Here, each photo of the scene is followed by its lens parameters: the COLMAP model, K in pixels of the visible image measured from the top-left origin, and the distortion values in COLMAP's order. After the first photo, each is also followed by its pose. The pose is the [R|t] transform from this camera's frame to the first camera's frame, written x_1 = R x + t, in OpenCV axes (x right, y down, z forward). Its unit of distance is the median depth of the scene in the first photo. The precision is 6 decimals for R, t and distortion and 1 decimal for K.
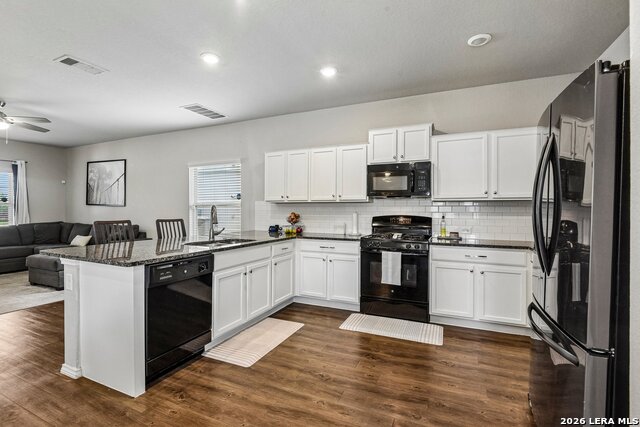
lens RADIAL K [[301.0, 0, 320.3], [0, 301.0, 212.4], [0, 0, 1]] dist [-0.023181, -0.000324]
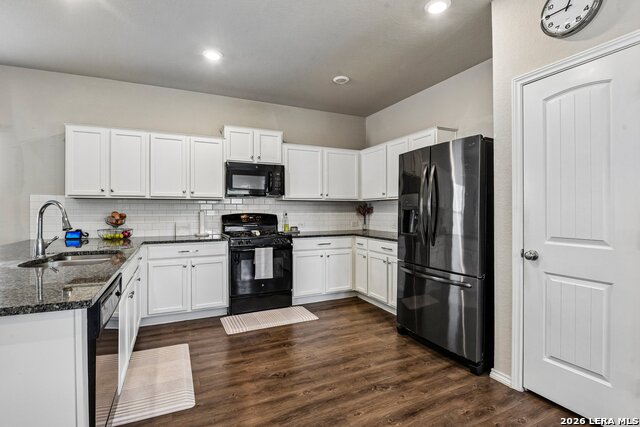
lens RADIAL K [[301.0, 0, 320.5], [0, 301.0, 212.1], [0, 0, 1]] dist [-0.023181, -0.000324]
pose [[0.643250, -0.009167, 0.765602, -0.385155], [0.007641, 0.999955, 0.005553, 0.001403], [-0.765618, 0.002277, 0.643291, 0.147603]]
